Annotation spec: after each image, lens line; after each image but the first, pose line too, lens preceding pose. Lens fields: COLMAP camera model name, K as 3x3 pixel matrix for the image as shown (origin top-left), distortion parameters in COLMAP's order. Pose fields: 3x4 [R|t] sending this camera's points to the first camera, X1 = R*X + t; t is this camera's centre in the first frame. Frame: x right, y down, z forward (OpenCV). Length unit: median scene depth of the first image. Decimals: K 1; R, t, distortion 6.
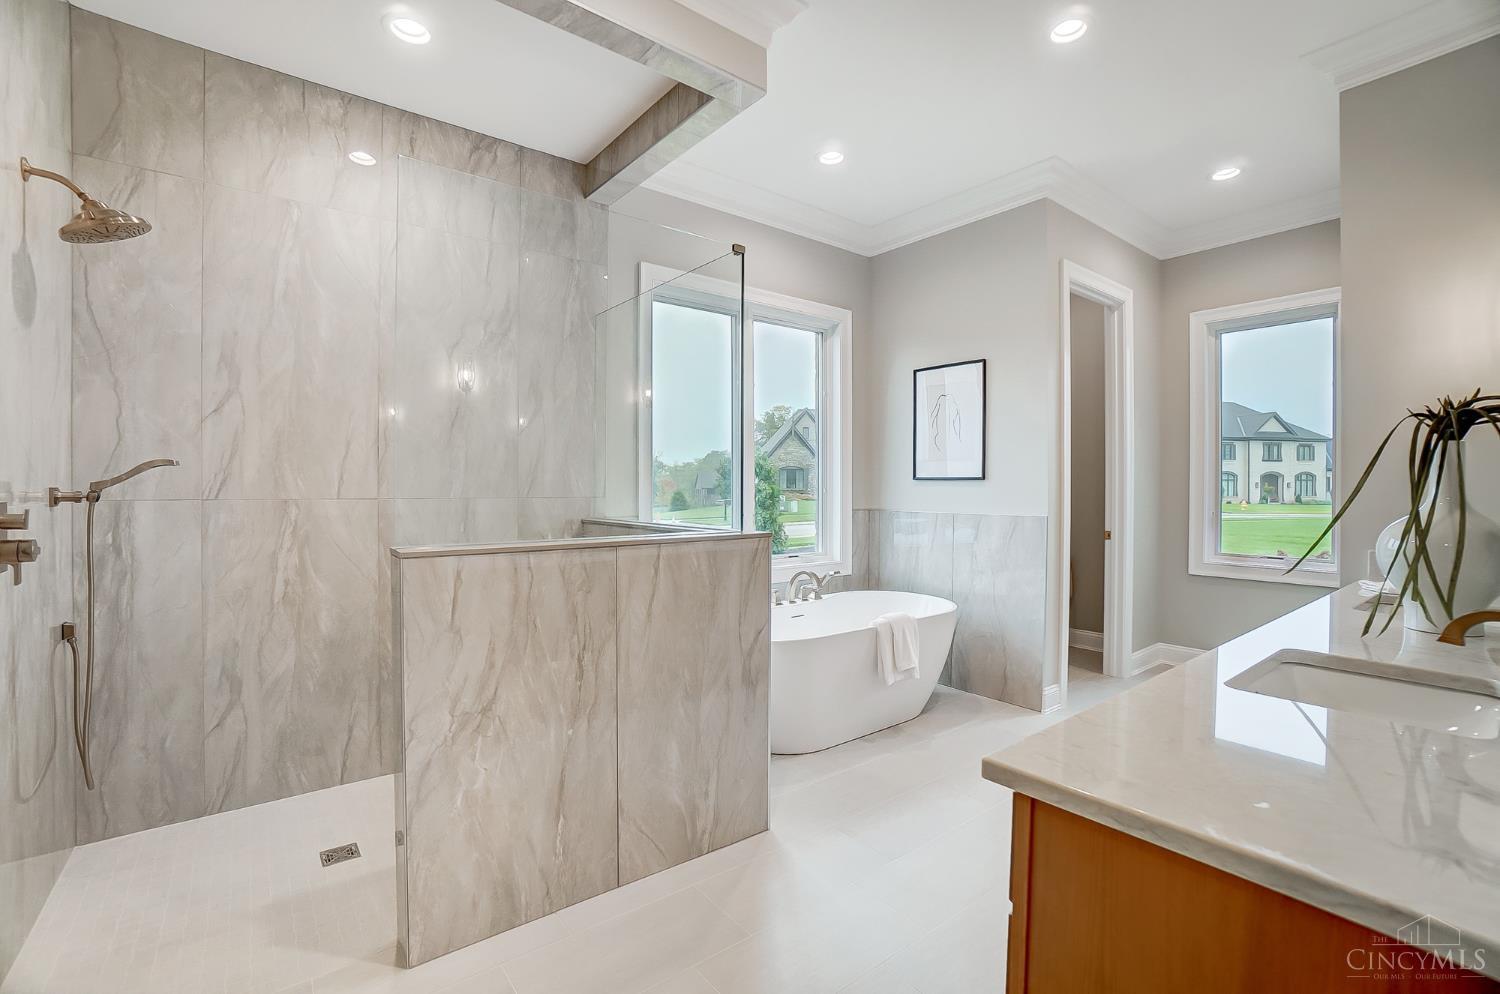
lens RADIAL K [[664.5, 0, 752.1], [0, 664.5, 488.9], [0, 0, 1]] dist [-0.001999, -0.000079]
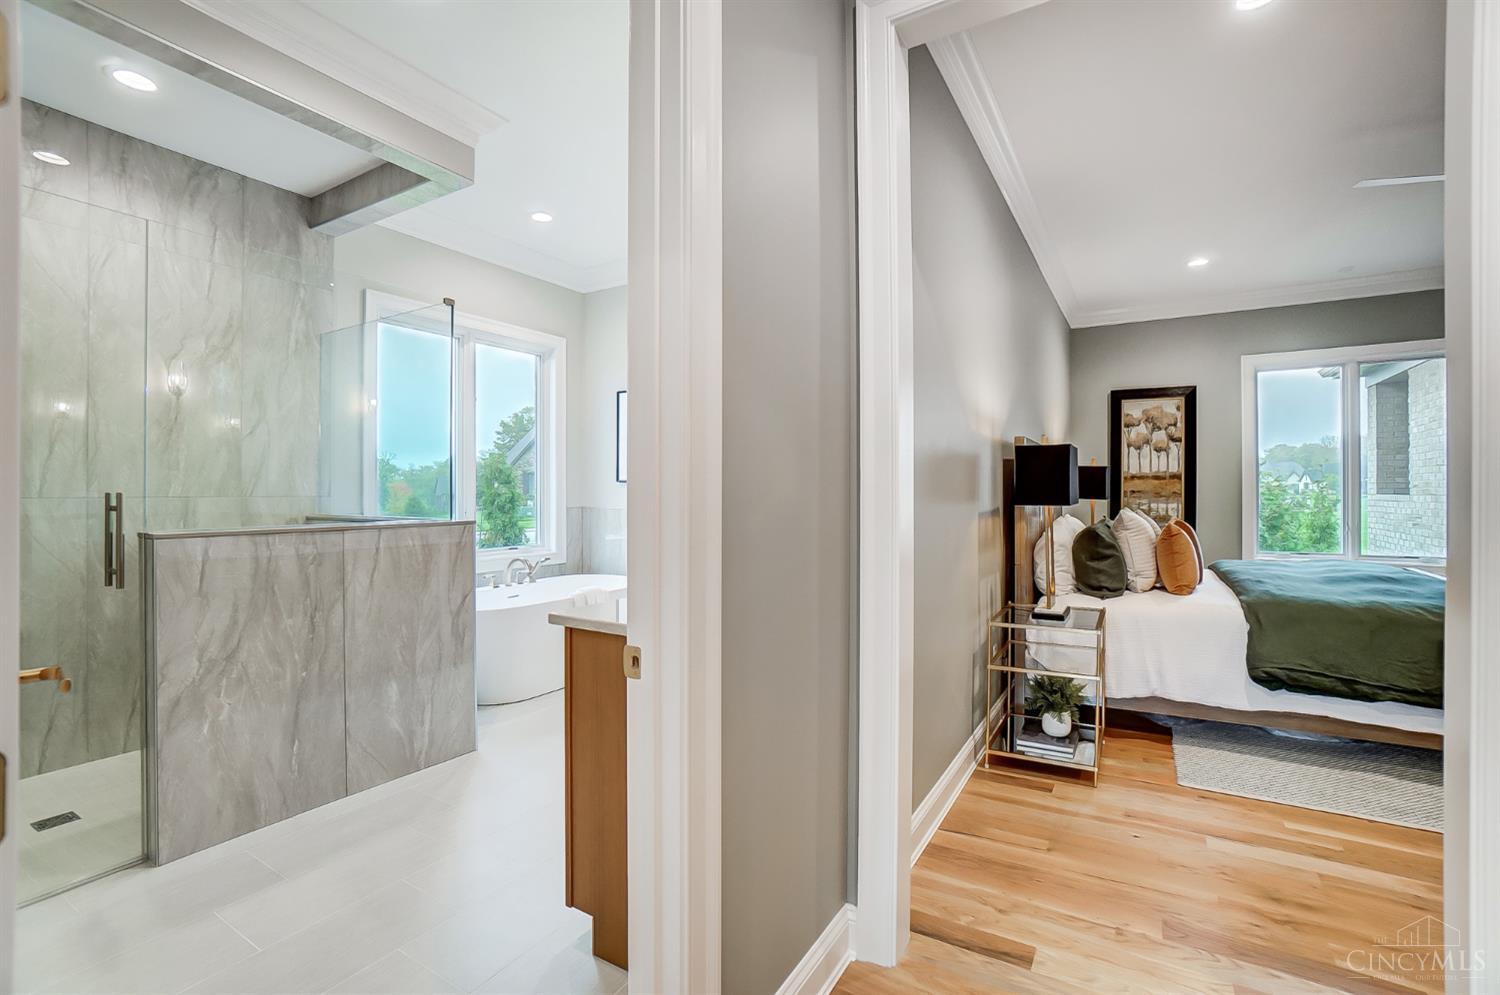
lens RADIAL K [[670.5, 0, 738.8], [0, 670.5, 491.6], [0, 0, 1]] dist [-0.044326, 0.024624]
pose [[0.941580, -0.002257, 0.336782, 0.077167], [0.003615, 0.999988, -0.003405, 0.015437], [-0.336770, 0.004424, 0.941577, -0.417642]]
